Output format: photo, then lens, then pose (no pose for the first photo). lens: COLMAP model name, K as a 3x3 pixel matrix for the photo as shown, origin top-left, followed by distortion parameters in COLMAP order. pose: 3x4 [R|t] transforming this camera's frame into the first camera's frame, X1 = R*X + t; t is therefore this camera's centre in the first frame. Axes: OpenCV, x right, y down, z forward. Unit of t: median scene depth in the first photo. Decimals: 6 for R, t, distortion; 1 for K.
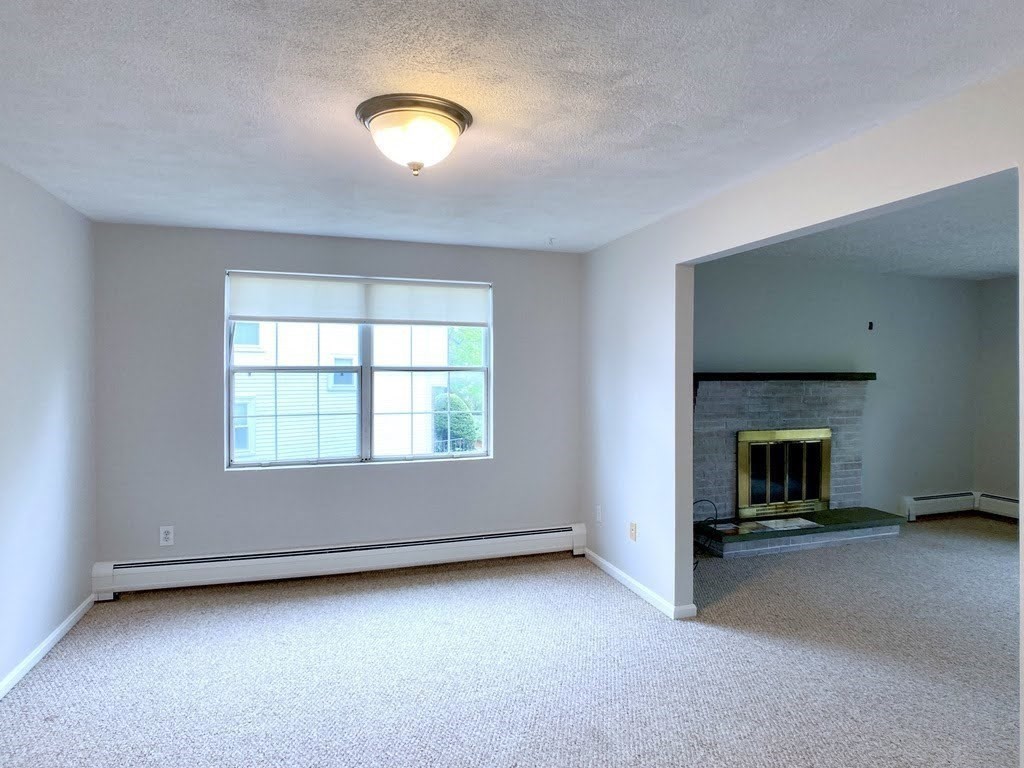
lens RADIAL K [[625.8, 0, 523.8], [0, 625.8, 374.1], [0, 0, 1]] dist [-0.022545, 0.003831]
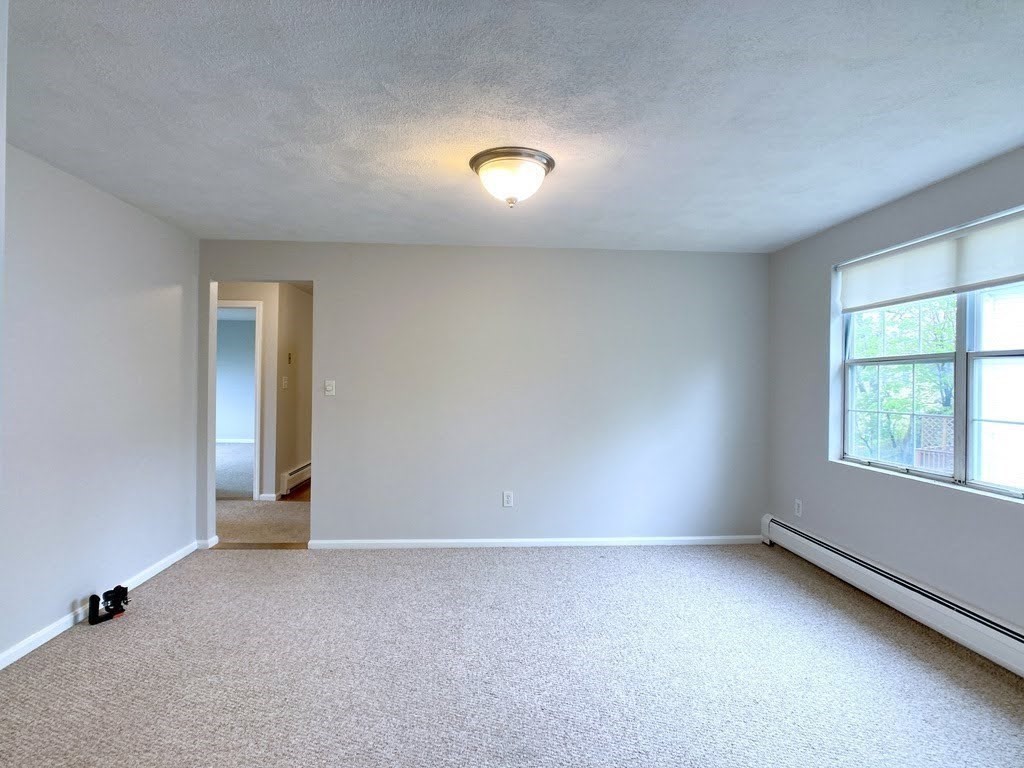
lens RADIAL K [[559.2, 0, 508.7], [0, 559.2, 375.3], [0, 0, 1]] dist [-0.008469, -0.000432]
pose [[-0.261503, -0.013886, -0.965103, 0.504392], [-0.011832, 0.999867, -0.011180, 0.027859], [0.965130, 0.008495, -0.261633, 0.667812]]
